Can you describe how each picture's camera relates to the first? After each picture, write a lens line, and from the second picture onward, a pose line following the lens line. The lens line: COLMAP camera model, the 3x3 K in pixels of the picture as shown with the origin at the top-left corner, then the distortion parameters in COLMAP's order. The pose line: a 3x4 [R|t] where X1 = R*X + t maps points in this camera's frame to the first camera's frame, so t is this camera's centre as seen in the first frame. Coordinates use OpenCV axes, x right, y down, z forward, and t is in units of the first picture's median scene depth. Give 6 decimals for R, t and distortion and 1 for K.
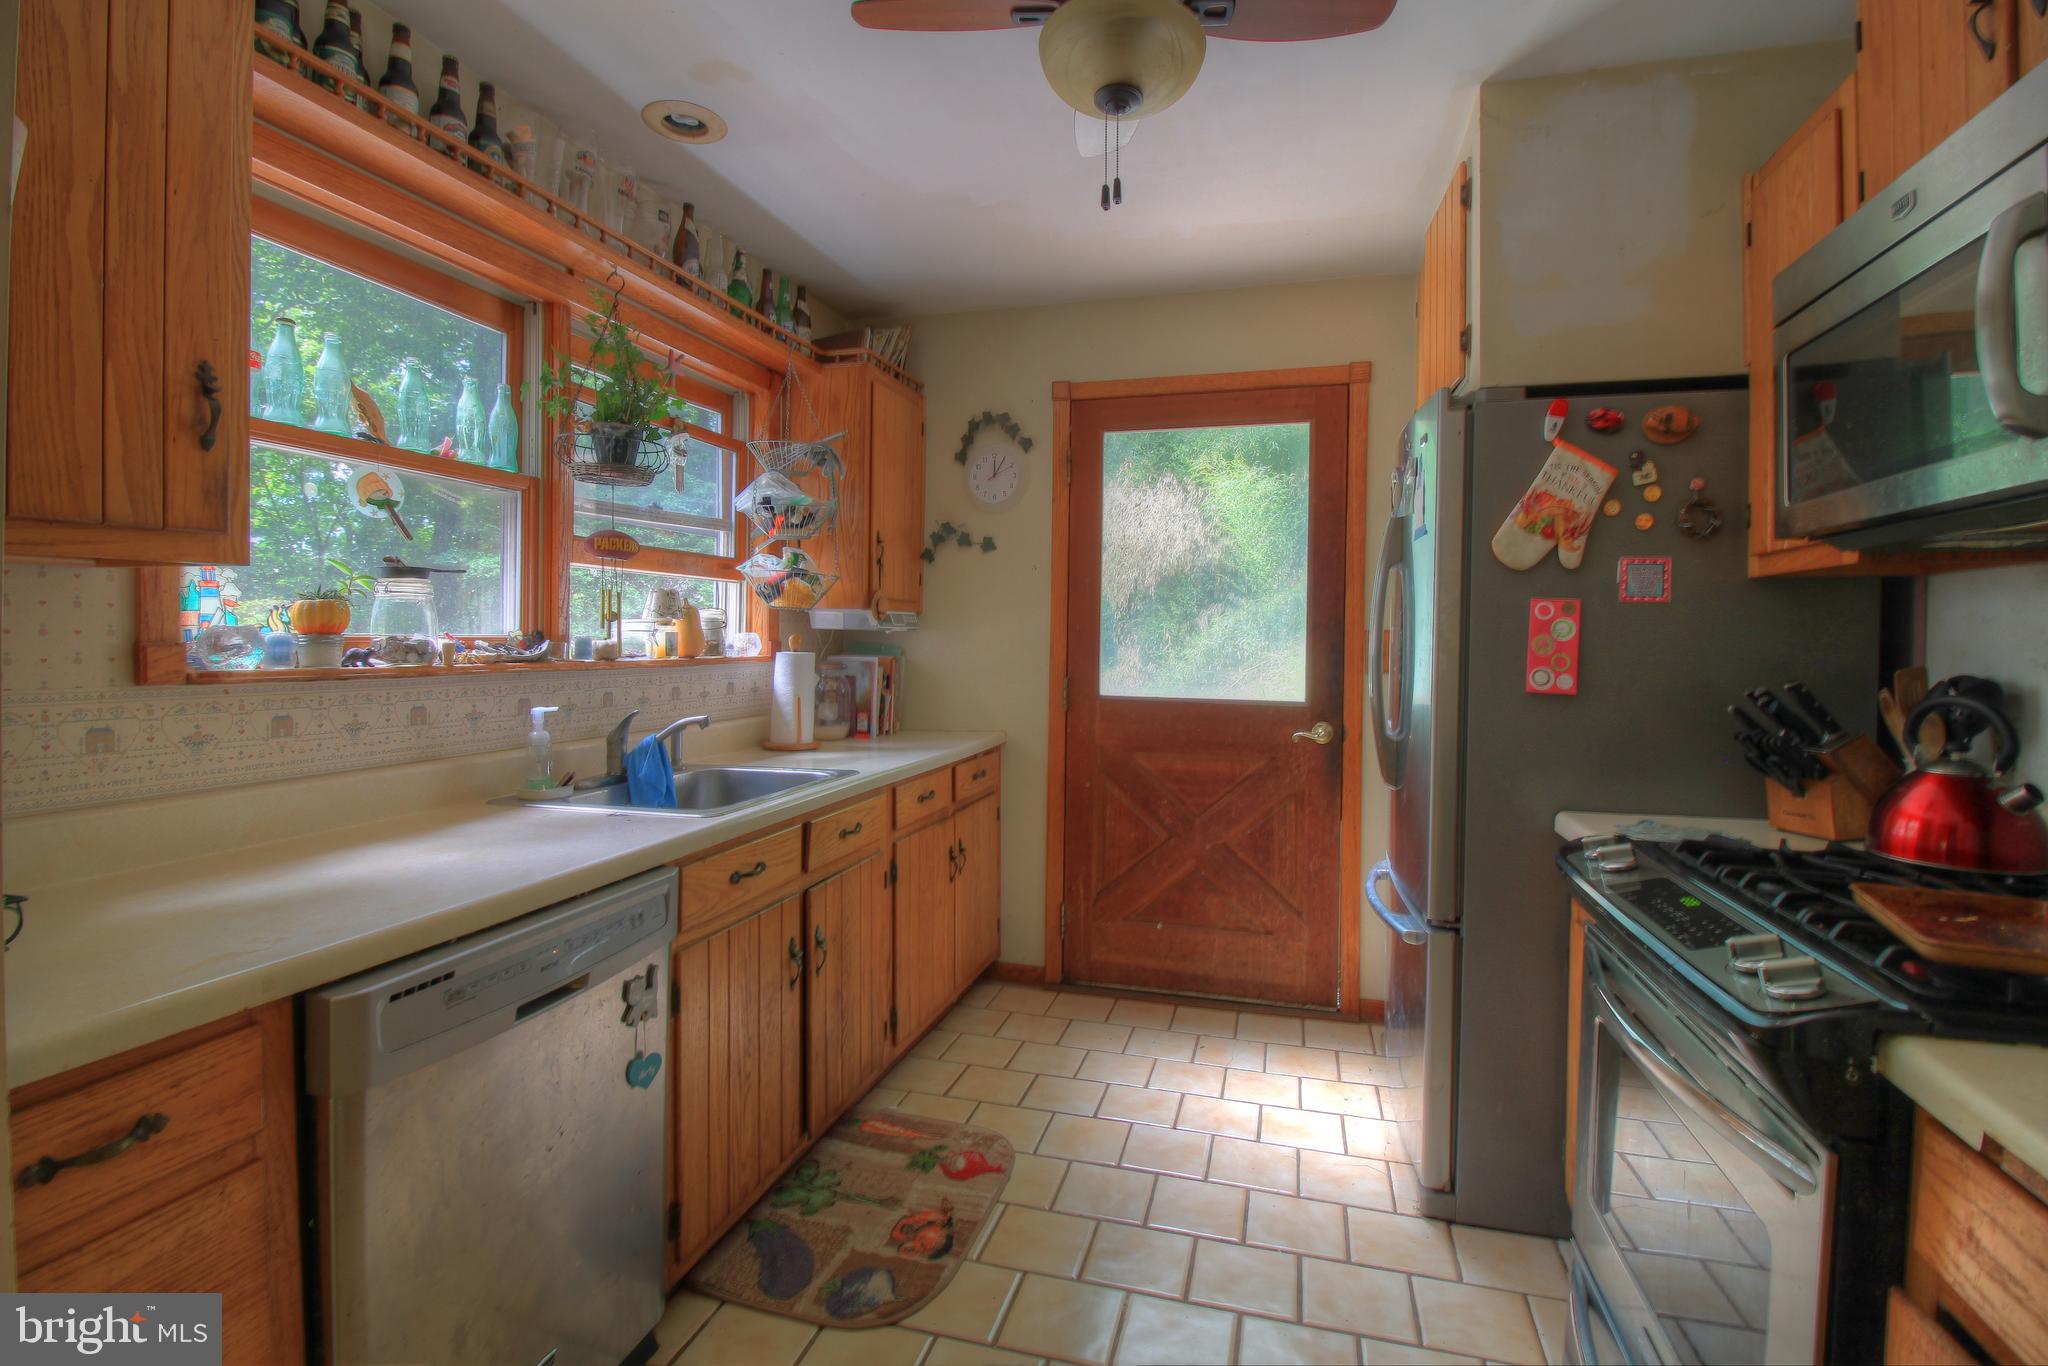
lens RADIAL K [[949.9, 0, 1014.1], [0, 949.9, 640.0], [0, 0, 1]] dist [-0.000191, -0.022476]
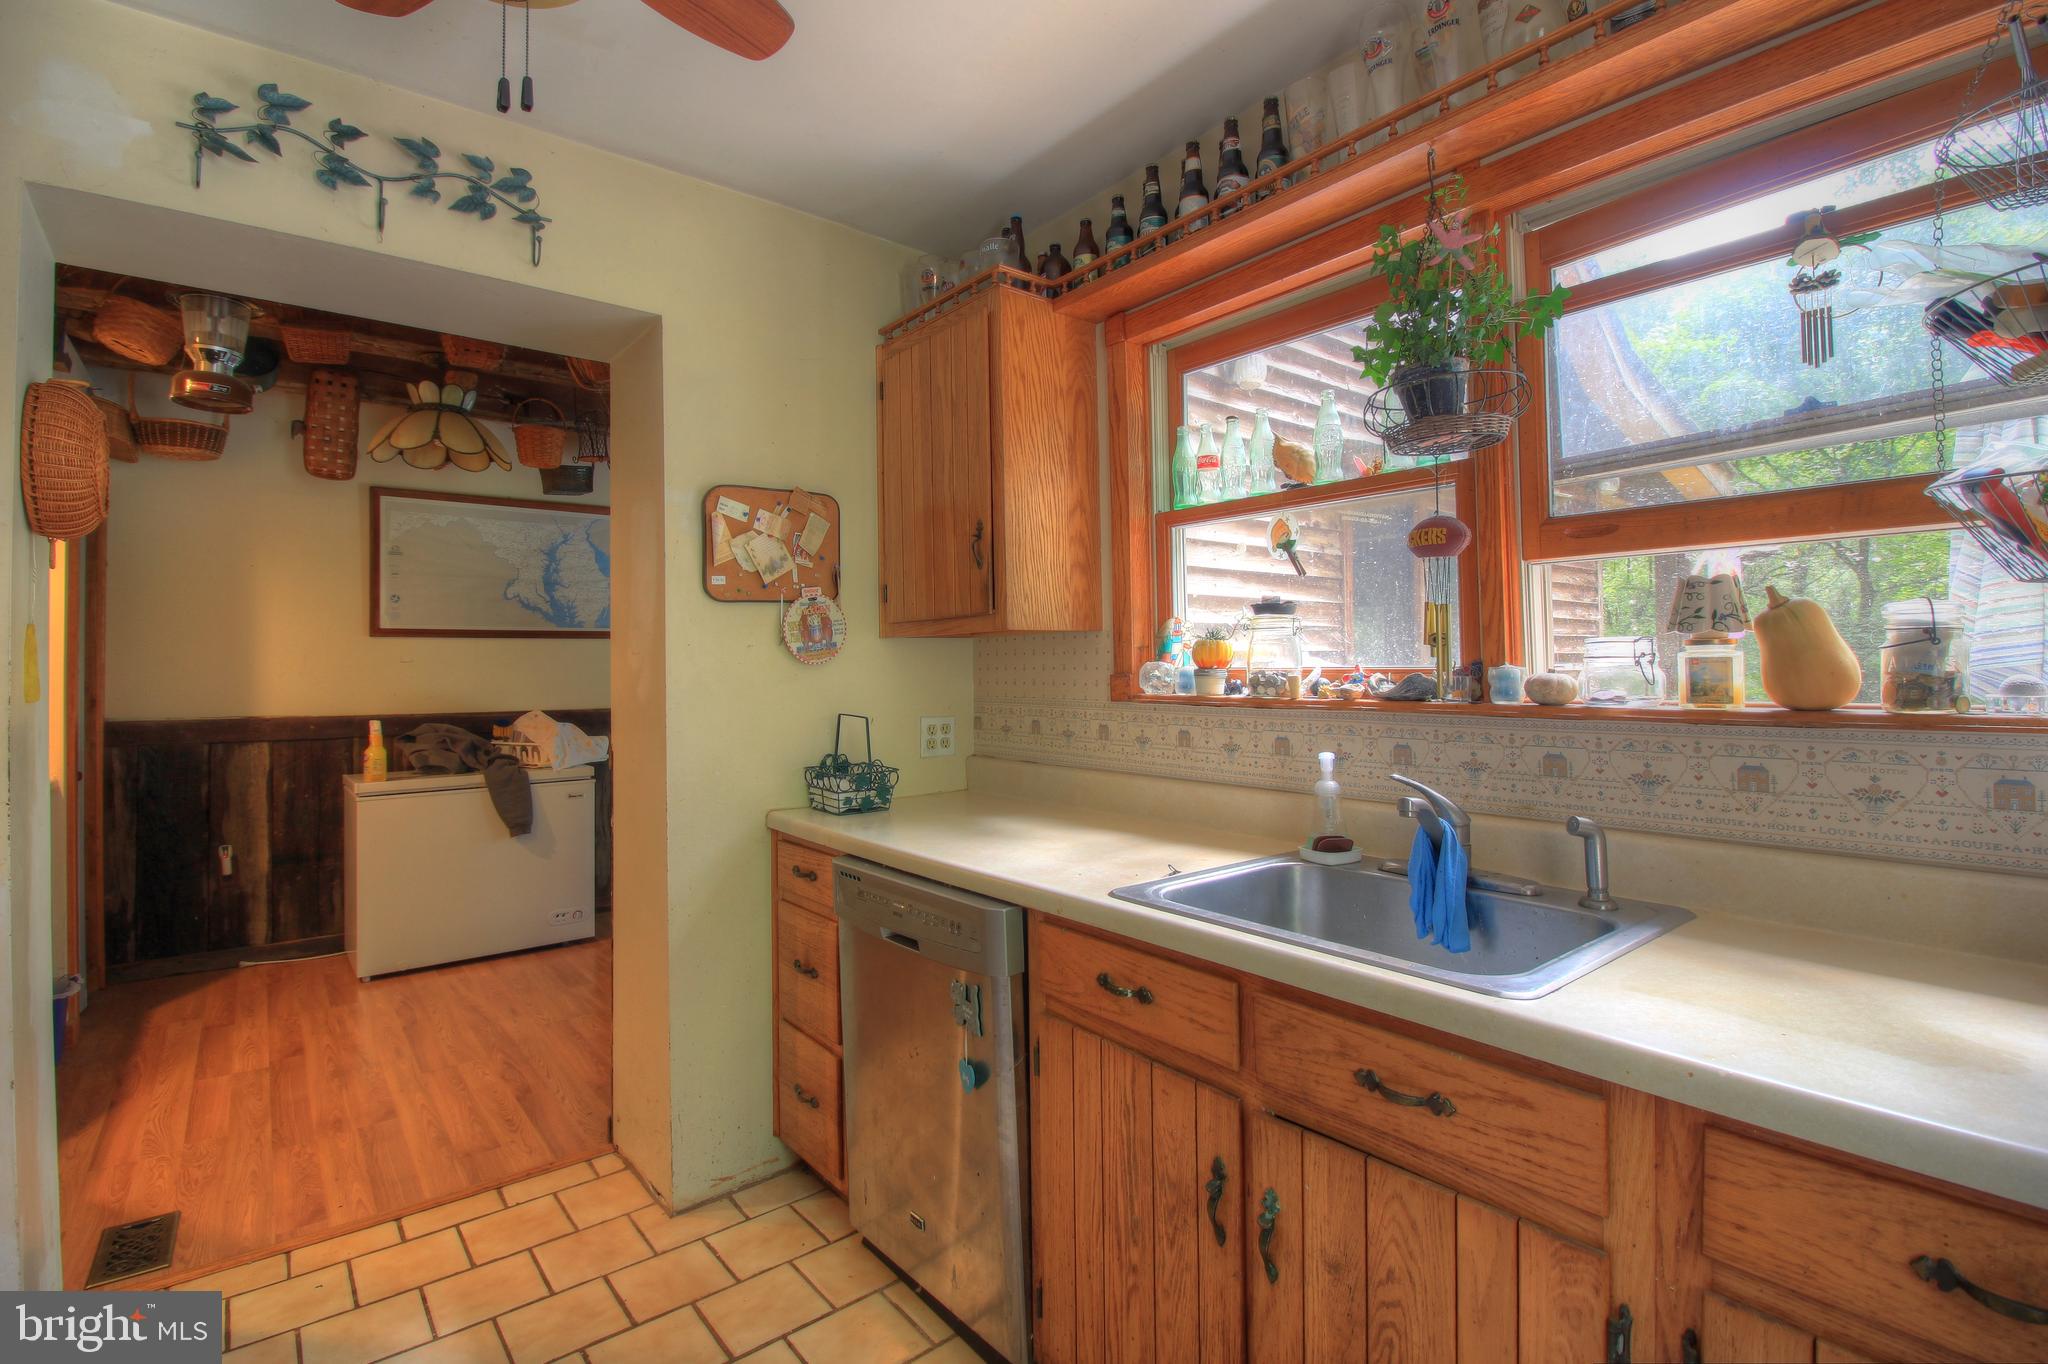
lens RADIAL K [[949.9, 0, 1014.1], [0, 949.9, 639.0], [0, 0, 1]] dist [-0.000191, -0.022476]
pose [[-0.561662, -0.033903, -0.826672, 0.304384], [-0.002662, 0.999229, -0.039172, 0.003883], [0.827362, -0.019801, -0.561320, 1.048353]]
